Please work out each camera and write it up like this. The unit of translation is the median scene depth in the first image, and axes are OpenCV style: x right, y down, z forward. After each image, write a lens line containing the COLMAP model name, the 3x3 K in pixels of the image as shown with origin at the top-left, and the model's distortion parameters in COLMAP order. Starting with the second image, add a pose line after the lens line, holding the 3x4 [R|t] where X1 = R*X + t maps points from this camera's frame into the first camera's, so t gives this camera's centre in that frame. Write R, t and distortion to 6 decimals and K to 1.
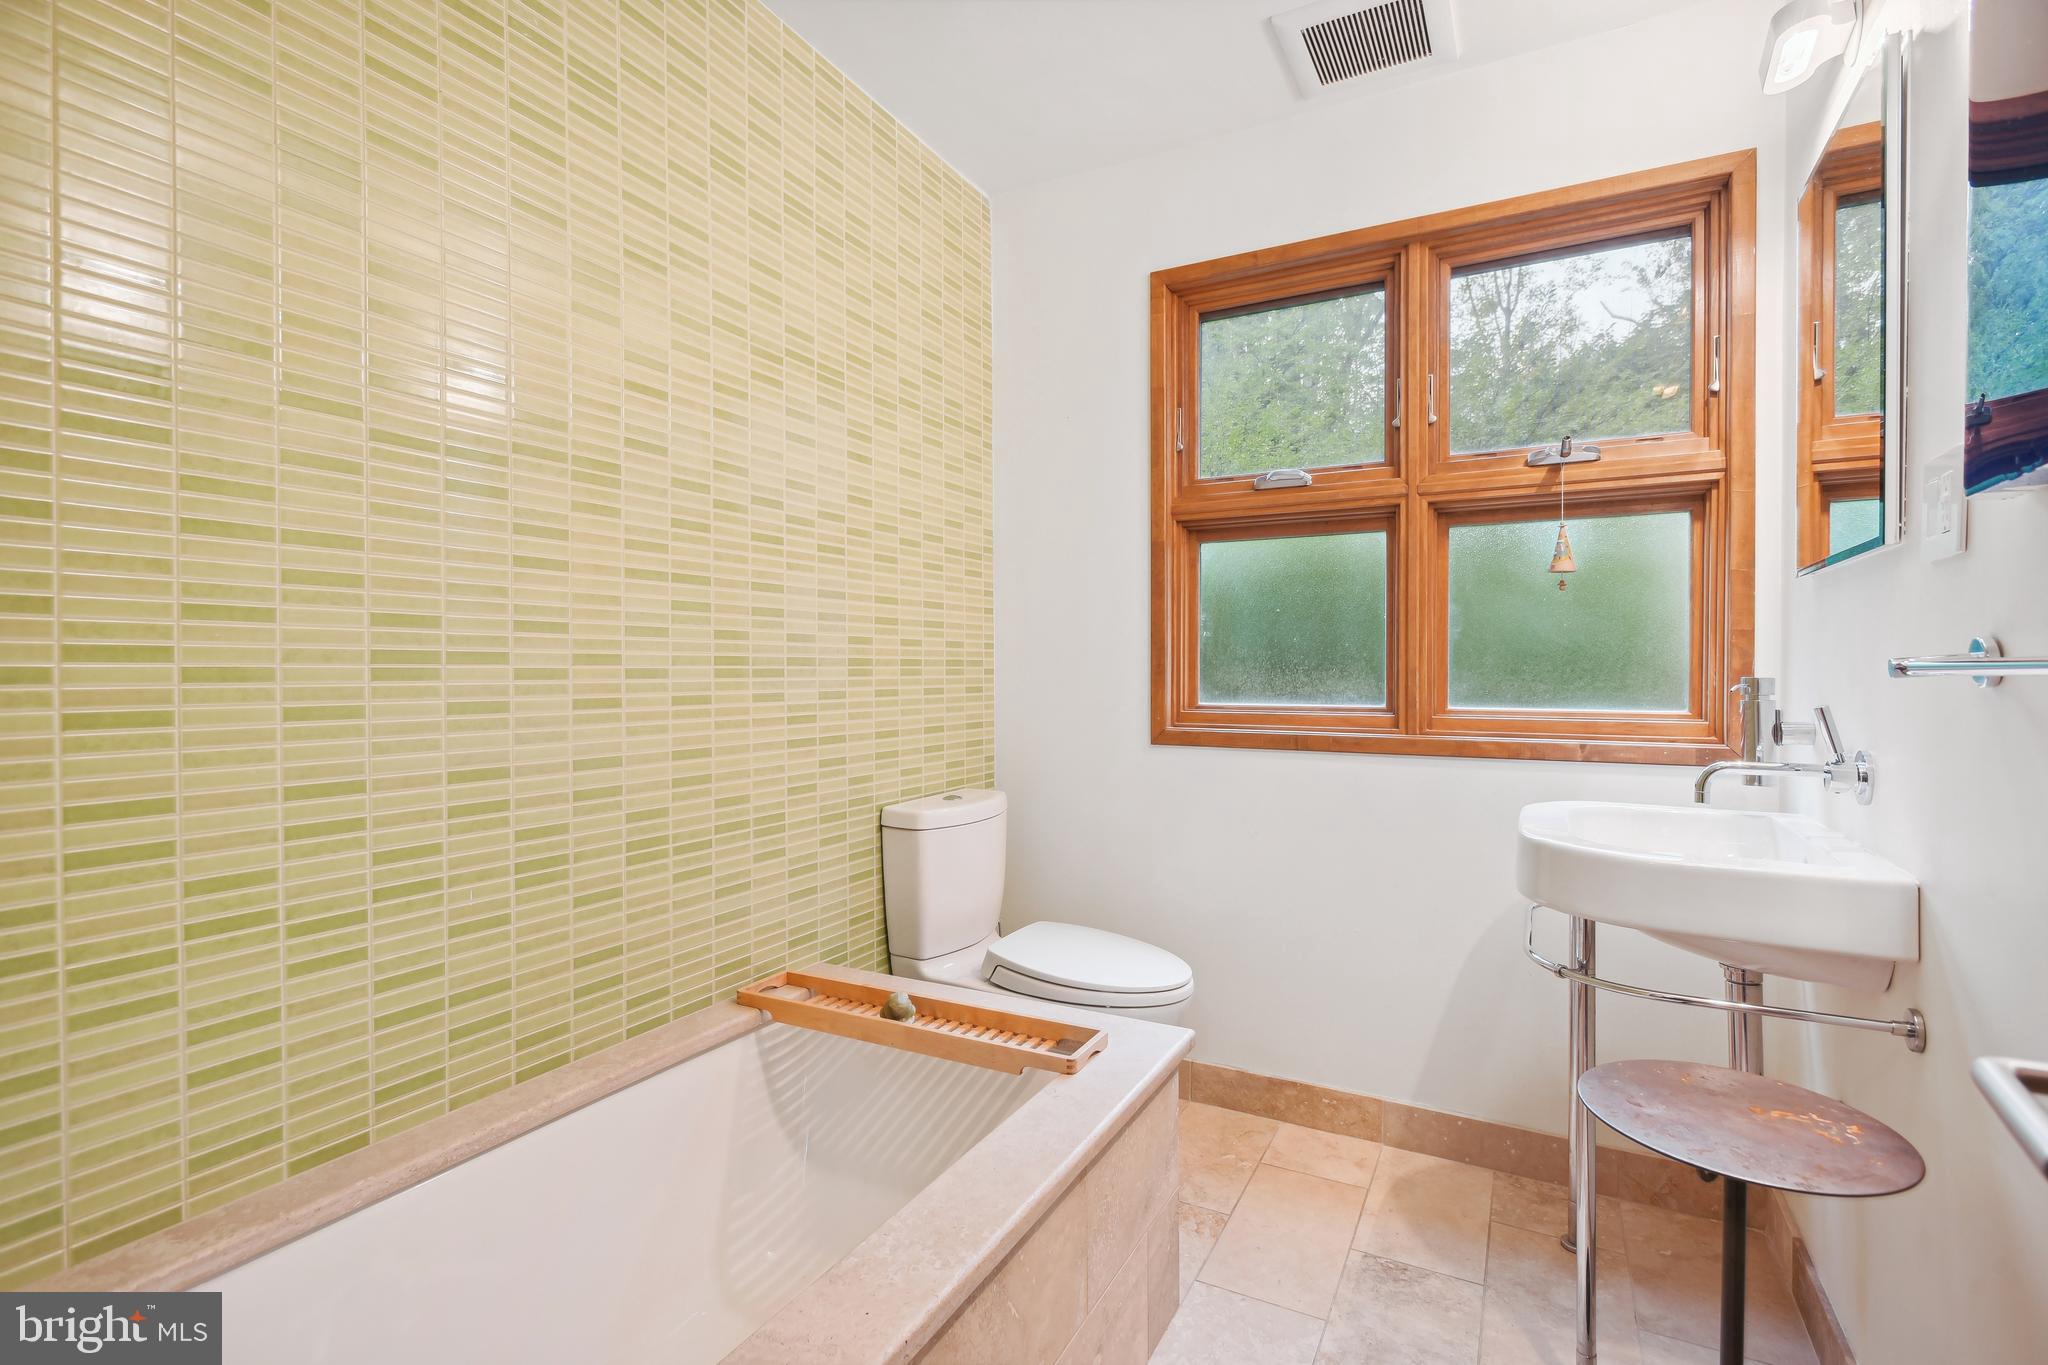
lens RADIAL K [[976.5, 0, 1034.5], [0, 976.5, 681.6], [0, 0, 1]] dist [0.009264, 0.000581]
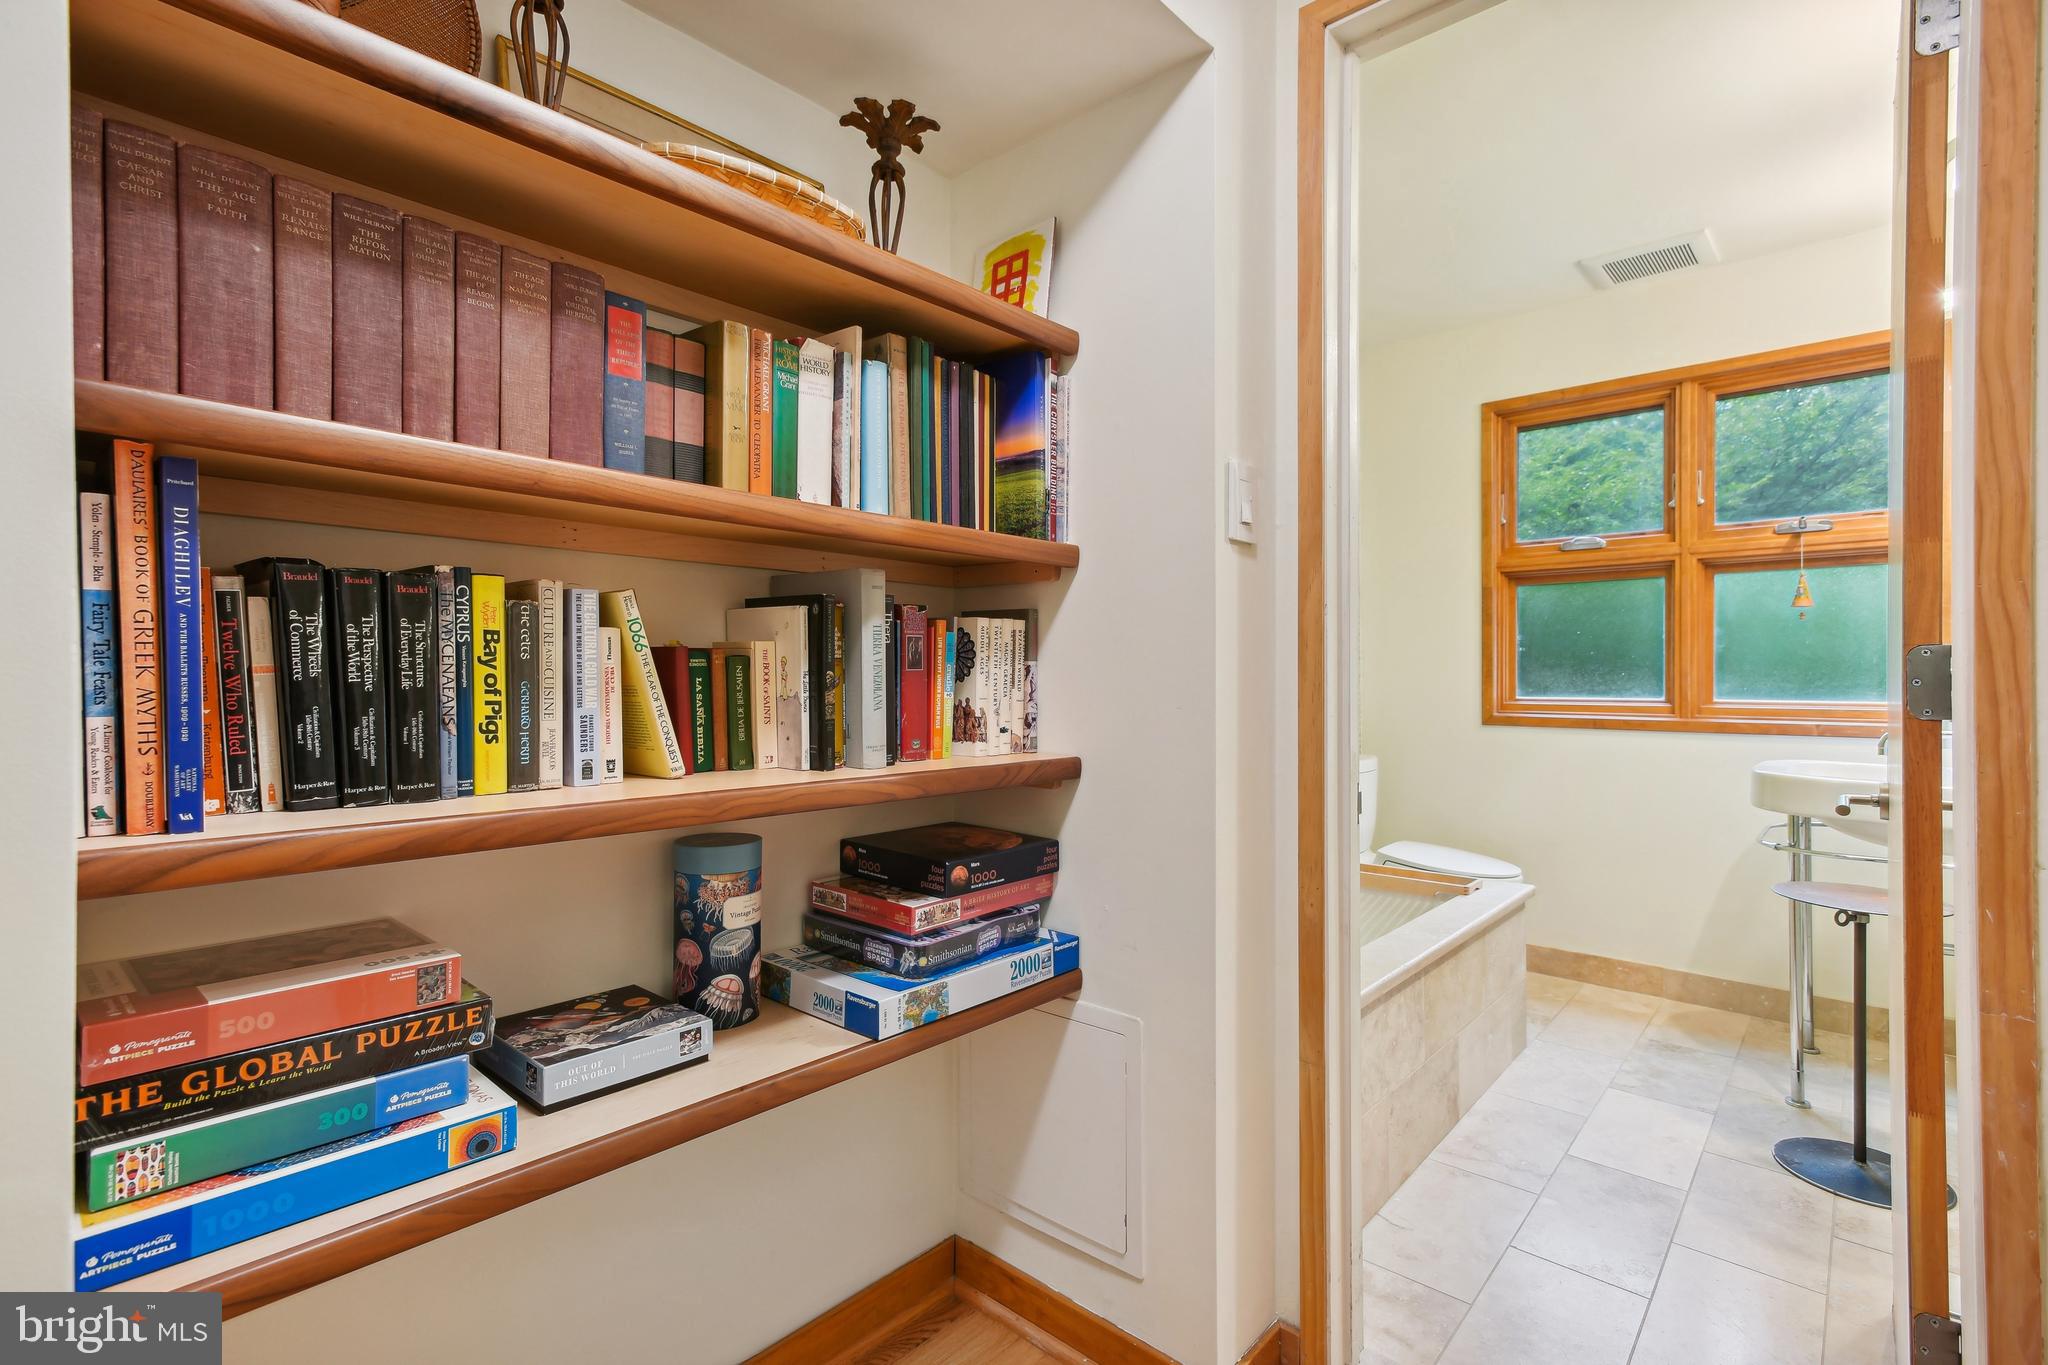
lens RADIAL K [[976.5, 0, 1008.3], [0, 976.5, 676.4], [0, 0, 1]] dist [0.009264, 0.000581]
pose [[0.968626, 0.000628, -0.248522, -0.227046], [-0.004049, 0.999904, -0.013255, 0.015116], [0.248490, 0.013845, 0.968536, -0.662863]]
